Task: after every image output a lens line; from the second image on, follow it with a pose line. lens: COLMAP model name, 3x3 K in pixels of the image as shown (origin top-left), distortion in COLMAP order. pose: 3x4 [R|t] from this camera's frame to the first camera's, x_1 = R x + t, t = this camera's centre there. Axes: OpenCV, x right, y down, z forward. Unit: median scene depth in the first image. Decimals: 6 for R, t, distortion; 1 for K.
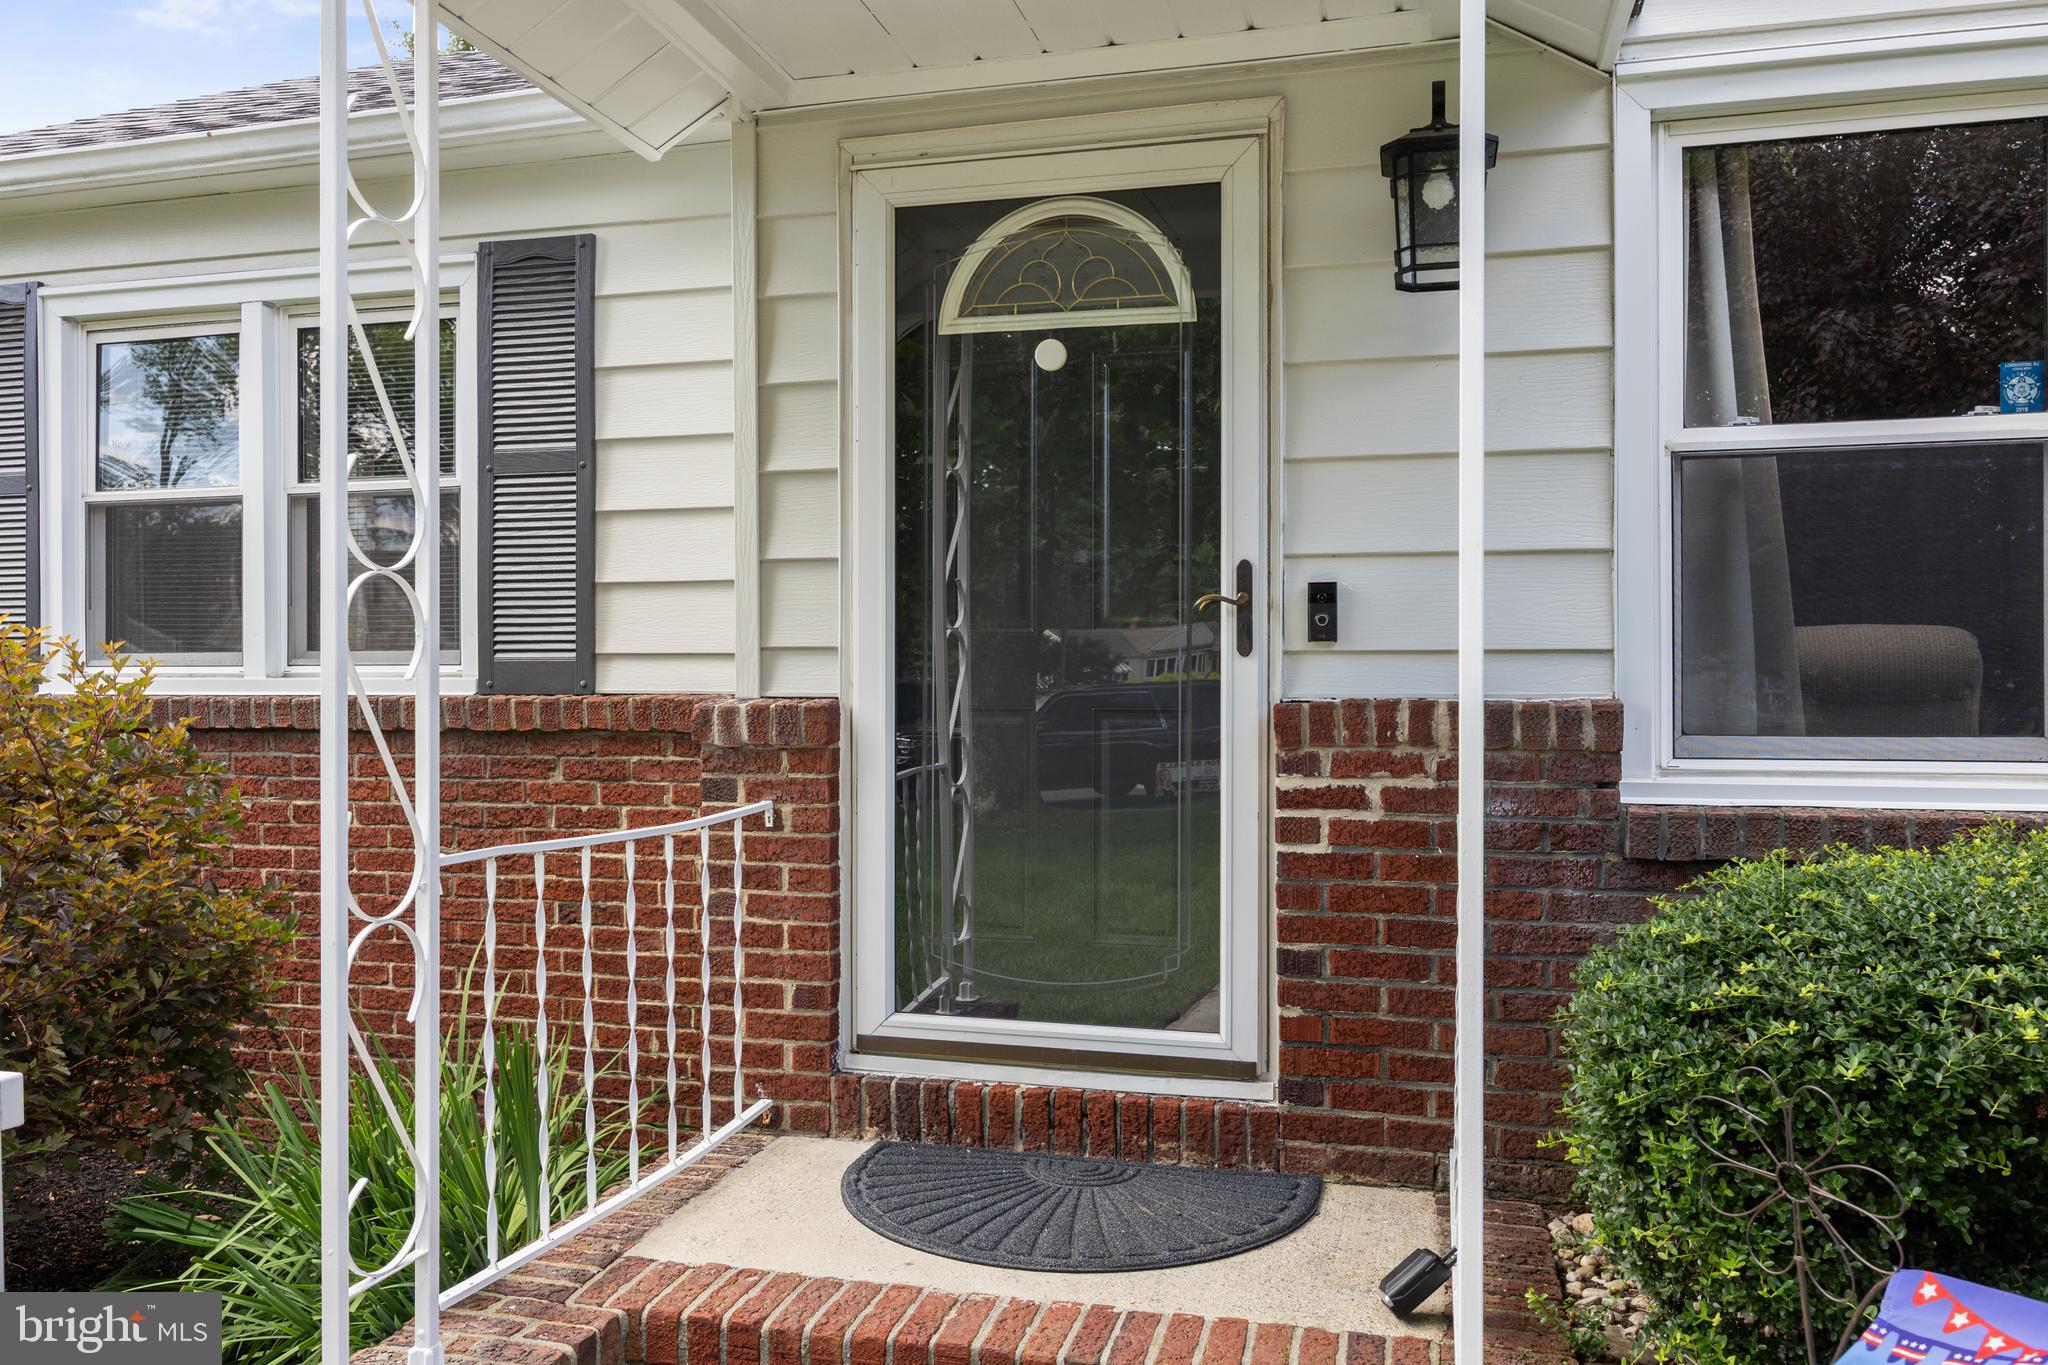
lens RADIAL K [[1515.3, 0, 1024.0], [0, 1515.3, 682.5], [0, 0, 1]] dist [-0.003223, -0.000709]
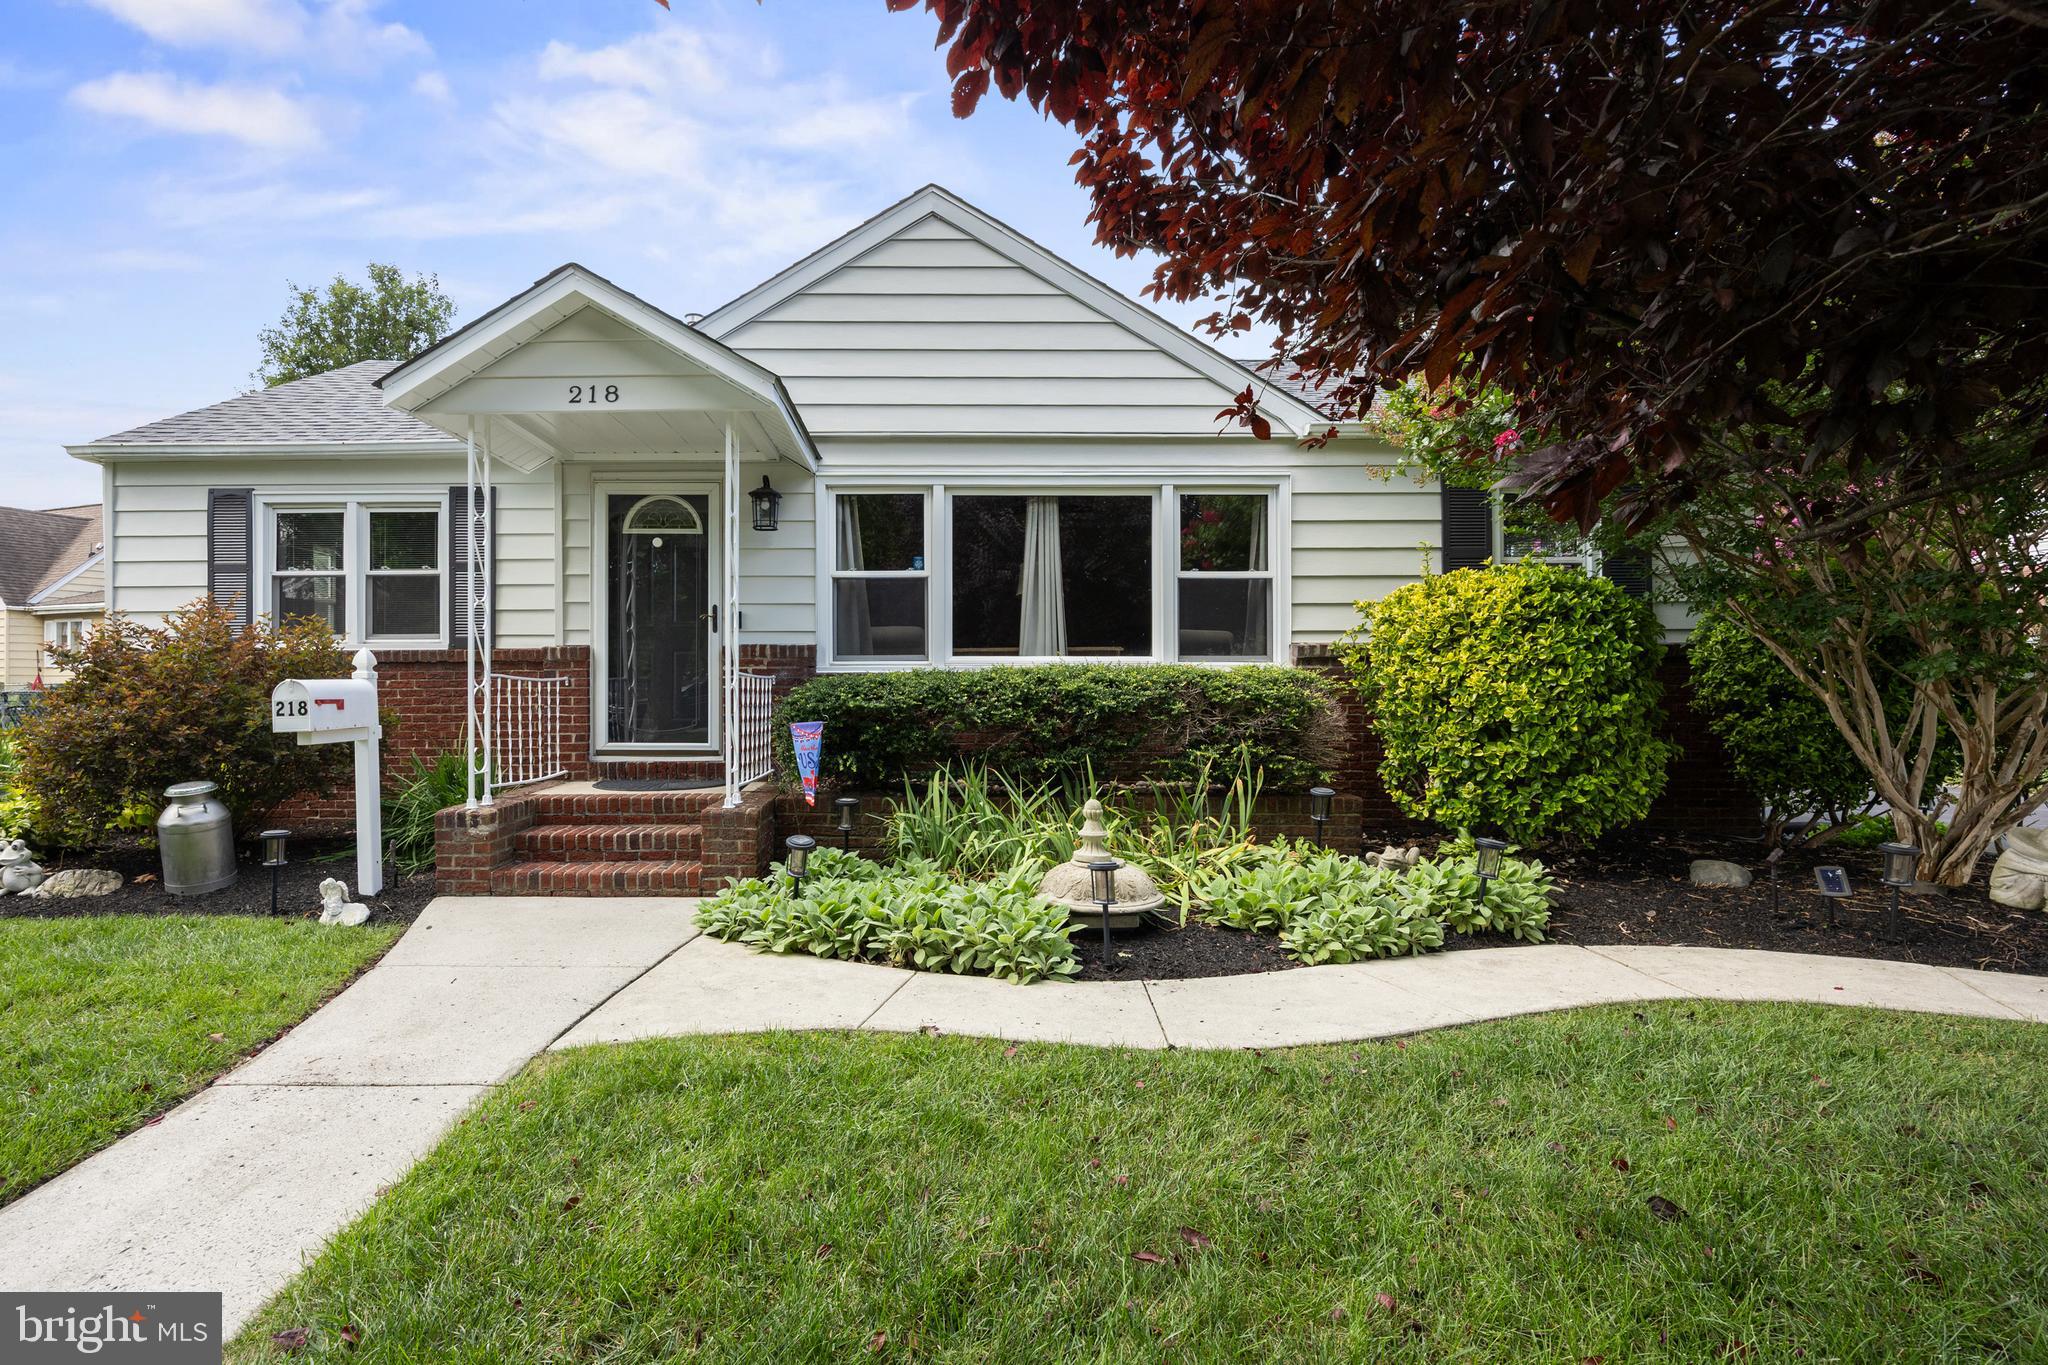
lens RADIAL K [[964.4, 0, 961.7], [0, 964.4, 688.8], [0, 0, 1]] dist [-0.043373, 0.000182]
pose [[0.962816, -0.001729, 0.270153, 0.089792], [0.002084, 0.999997, -0.001027, 0.107592], [-0.270151, 0.001552, 0.962817, -1.188758]]
